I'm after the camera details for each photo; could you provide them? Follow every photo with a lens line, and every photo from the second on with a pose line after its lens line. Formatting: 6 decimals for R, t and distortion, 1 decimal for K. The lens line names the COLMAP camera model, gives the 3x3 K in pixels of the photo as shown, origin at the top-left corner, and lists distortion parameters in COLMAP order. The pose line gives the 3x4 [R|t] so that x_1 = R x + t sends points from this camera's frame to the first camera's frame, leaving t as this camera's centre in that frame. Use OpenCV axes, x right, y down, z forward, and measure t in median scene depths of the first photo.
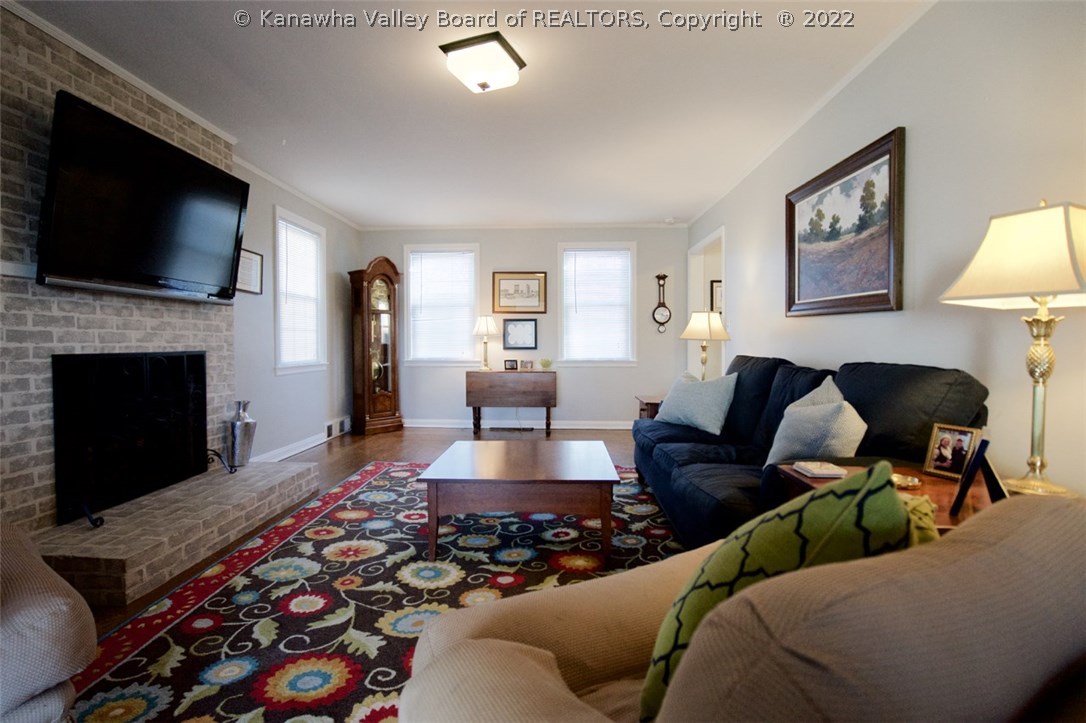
lens RADIAL K [[498.0, 0, 532.4], [0, 498.0, 357.9], [0, 0, 1]] dist [-0.027553, 0.000052]
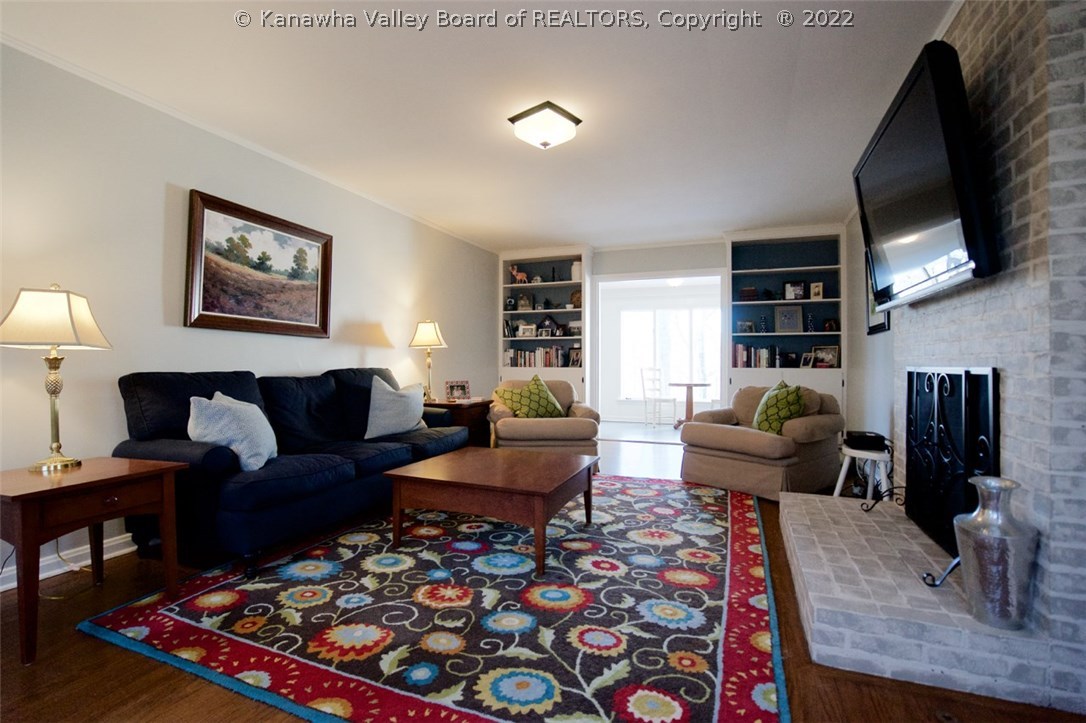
lens RADIAL K [[498.0, 0, 537.3], [0, 498.0, 359.3], [0, 0, 1]] dist [-0.027553, 0.000052]
pose [[-0.943978, 0.000682, 0.330008, -0.448820], [0.007999, 0.999751, 0.020816, -0.045385], [-0.329912, 0.022289, -0.943749, 2.016136]]
